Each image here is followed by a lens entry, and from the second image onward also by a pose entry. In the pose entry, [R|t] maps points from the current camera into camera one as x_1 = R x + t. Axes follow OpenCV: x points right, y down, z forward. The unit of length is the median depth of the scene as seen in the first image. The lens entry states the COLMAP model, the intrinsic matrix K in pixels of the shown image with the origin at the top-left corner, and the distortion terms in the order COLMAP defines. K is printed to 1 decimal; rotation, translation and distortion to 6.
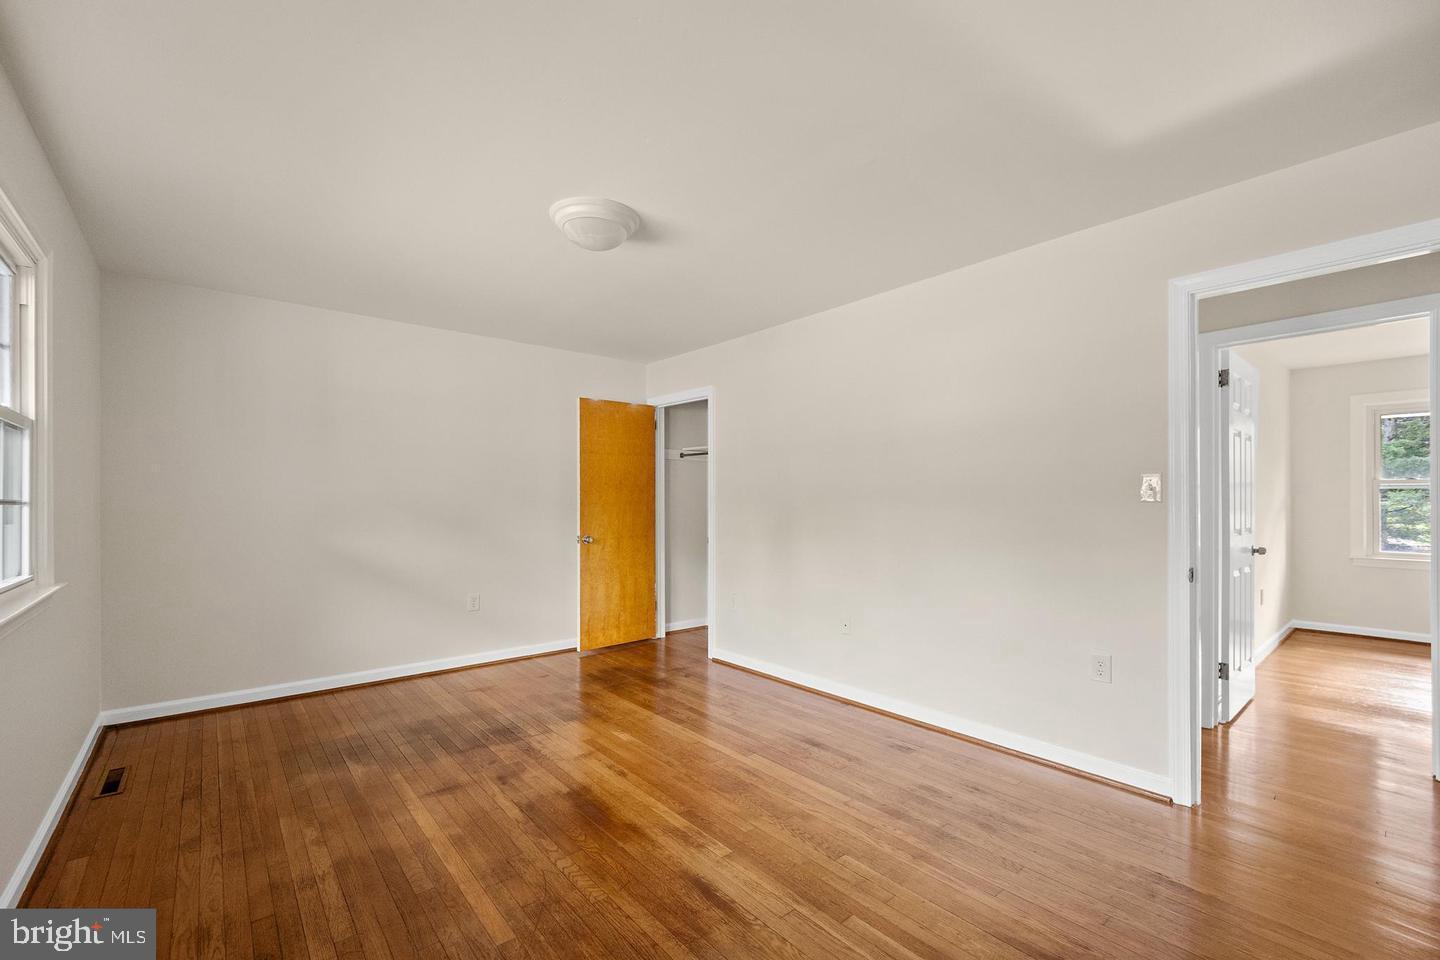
lens RADIAL K [[603.5, 0, 715.9], [0, 603.5, 501.3], [0, 0, 1]] dist [-0.001163, -0.000133]
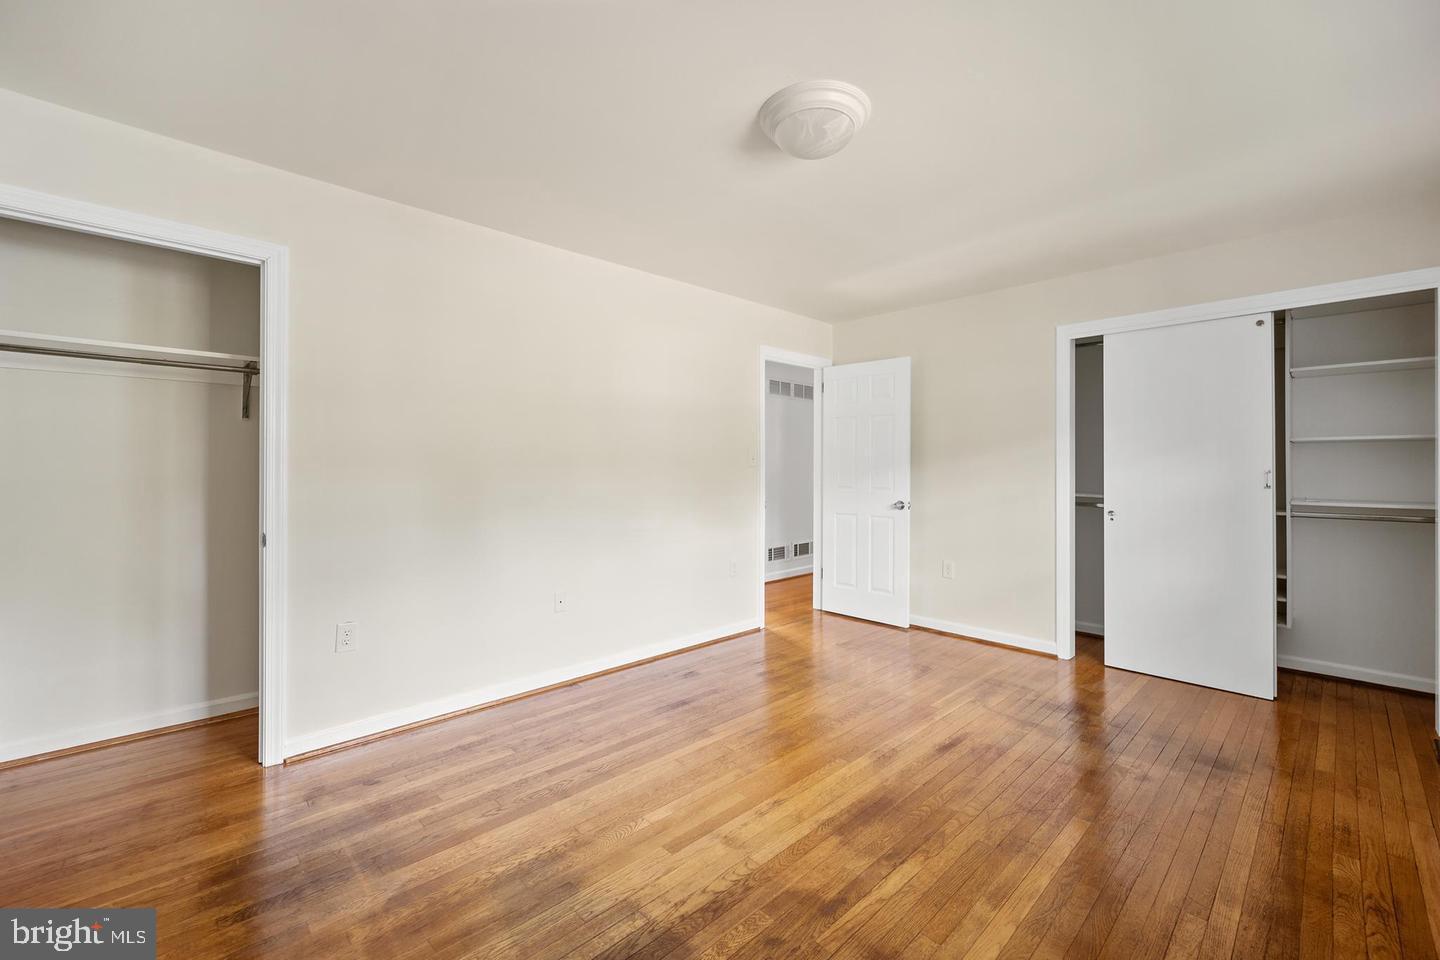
lens RADIAL K [[589.6, 0, 715.4], [0, 589.6, 469.0], [0, 0, 1]] dist [0.000452, -0.000039]
pose [[-0.057957, -0.007639, 0.998290, -0.765178], [-0.003487, 0.999966, 0.007449, -0.001108], [-0.998313, -0.003050, -0.057981, 0.923545]]
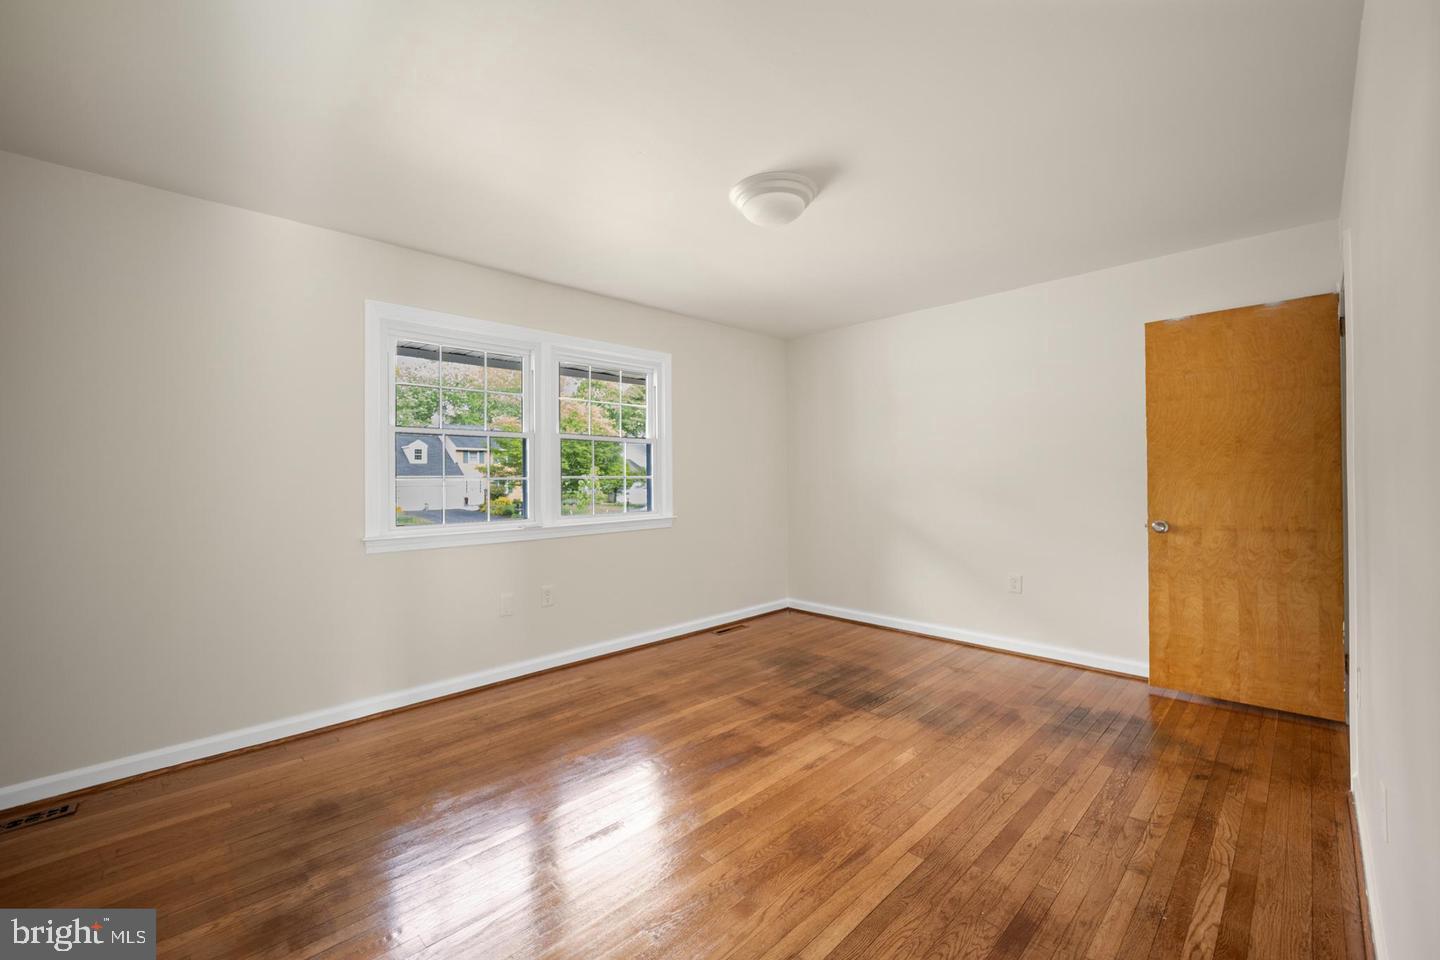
lens RADIAL K [[589.6, 0, 715.4], [0, 589.6, 469.0], [0, 0, 1]] dist [0.000452, -0.000039]
pose [[0.073675, -0.011402, -0.997217, 0.609771], [0.010705, 0.999886, -0.010641, -0.000228], [0.997225, -0.009891, 0.073789, 0.648366]]
